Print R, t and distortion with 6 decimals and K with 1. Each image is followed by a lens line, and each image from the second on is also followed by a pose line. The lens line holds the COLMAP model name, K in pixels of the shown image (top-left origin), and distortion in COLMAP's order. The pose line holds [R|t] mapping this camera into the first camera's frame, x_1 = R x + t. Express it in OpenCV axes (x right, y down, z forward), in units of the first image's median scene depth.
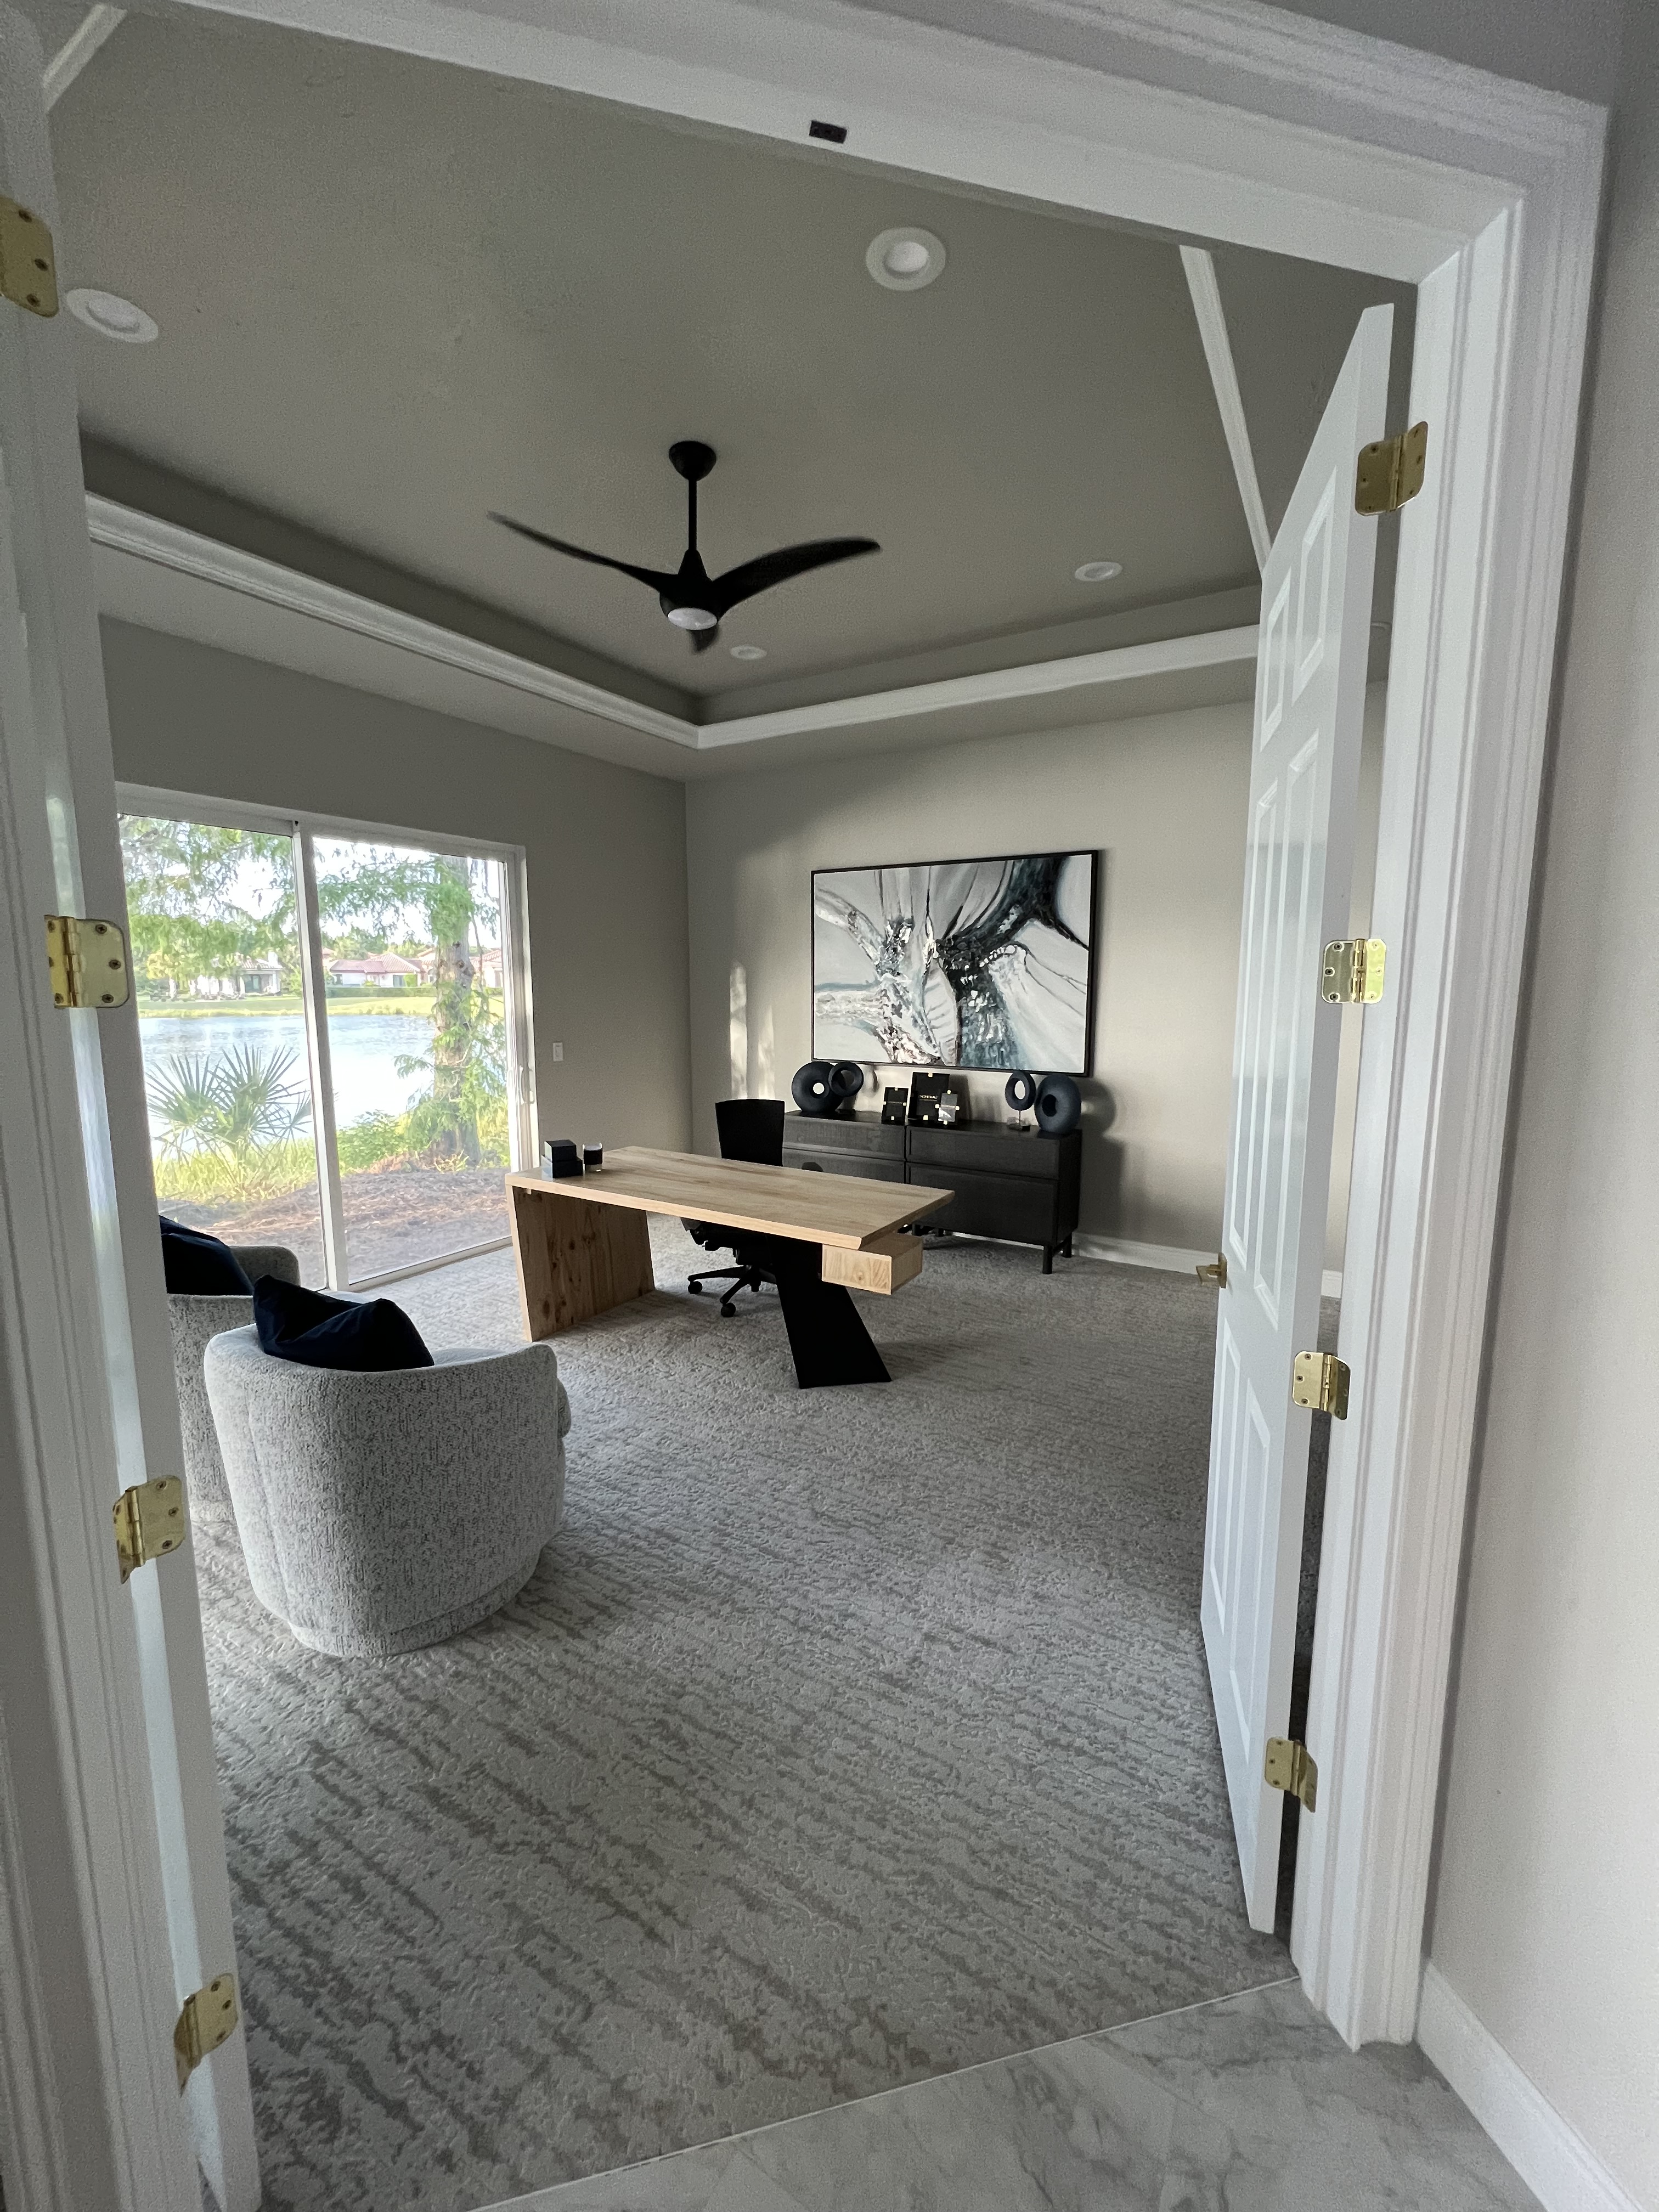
lens RADIAL K [[890.8, 0, 833.6], [0, 890.8, 1102.8], [0, 0, 1]] dist [-0.000320, 0.000058]
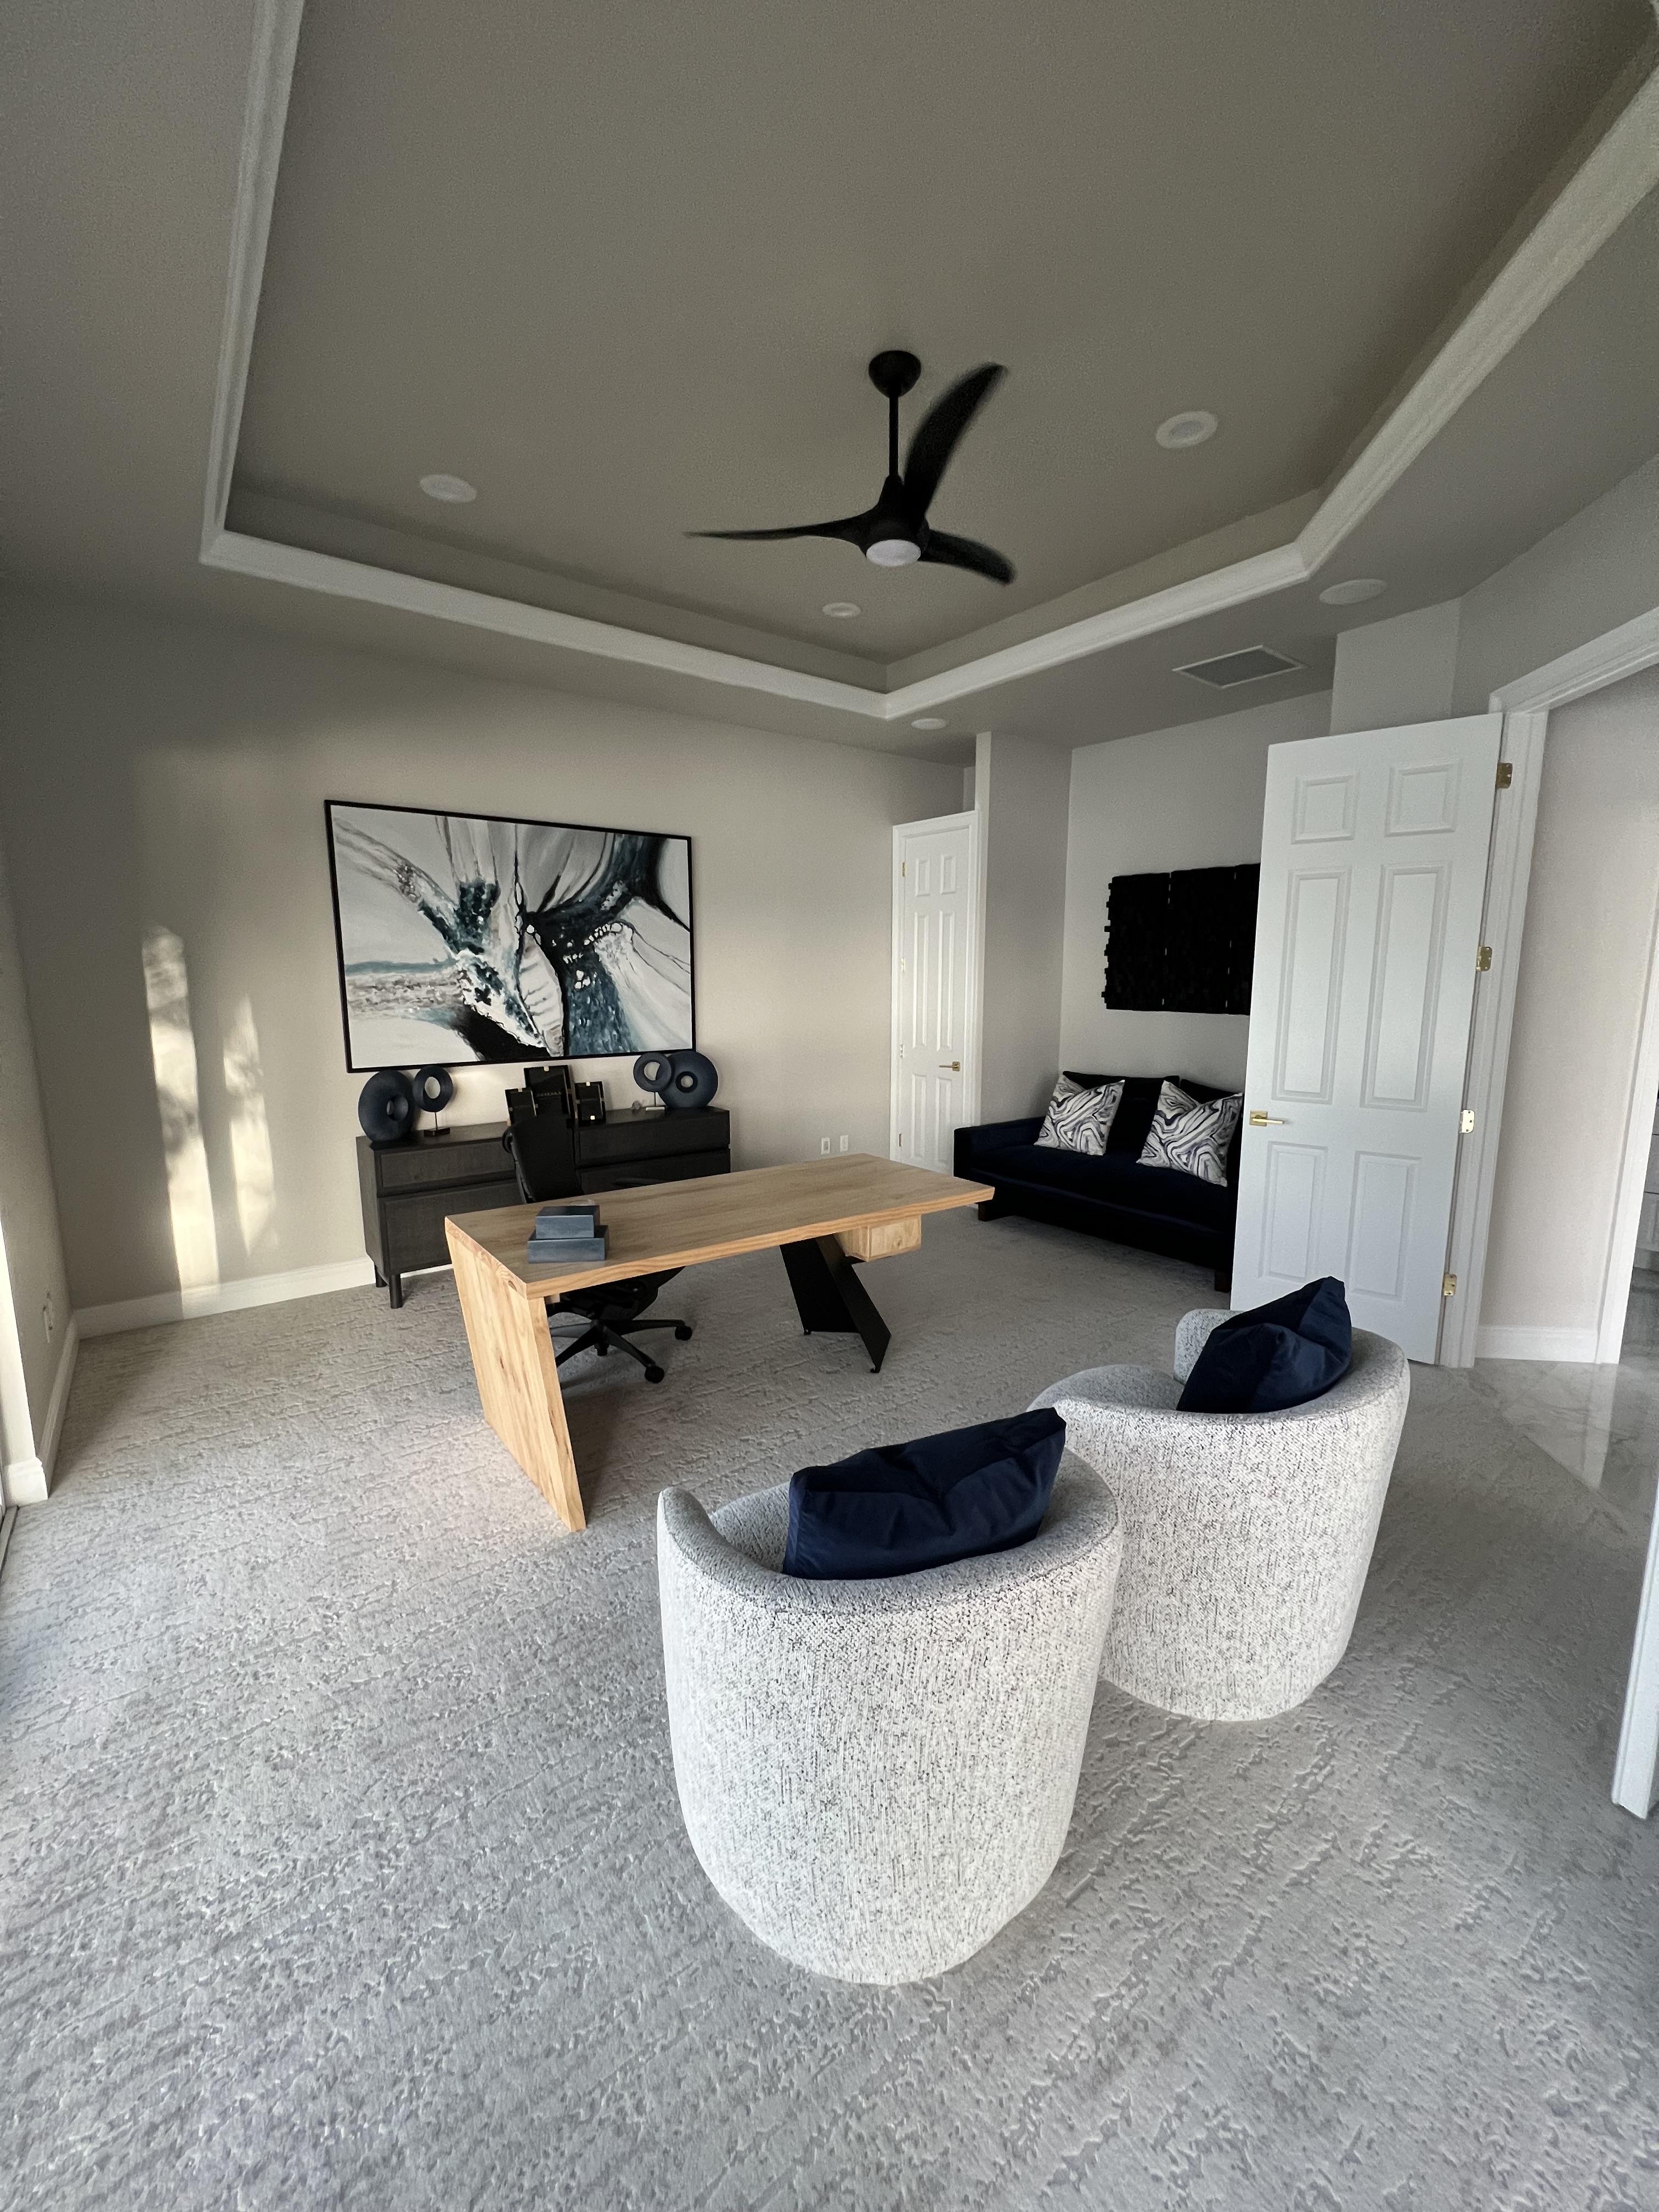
lens RADIAL K [[890.8, 0, 833.6], [0, 890.8, 1102.8], [0, 0, 1]] dist [-0.000320, 0.000058]
pose [[0.379094, -0.151313, 0.912903, -0.599692], [0.106533, 0.987117, 0.119375, -0.074203], [-0.919205, 0.052000, 0.390330, 0.414428]]
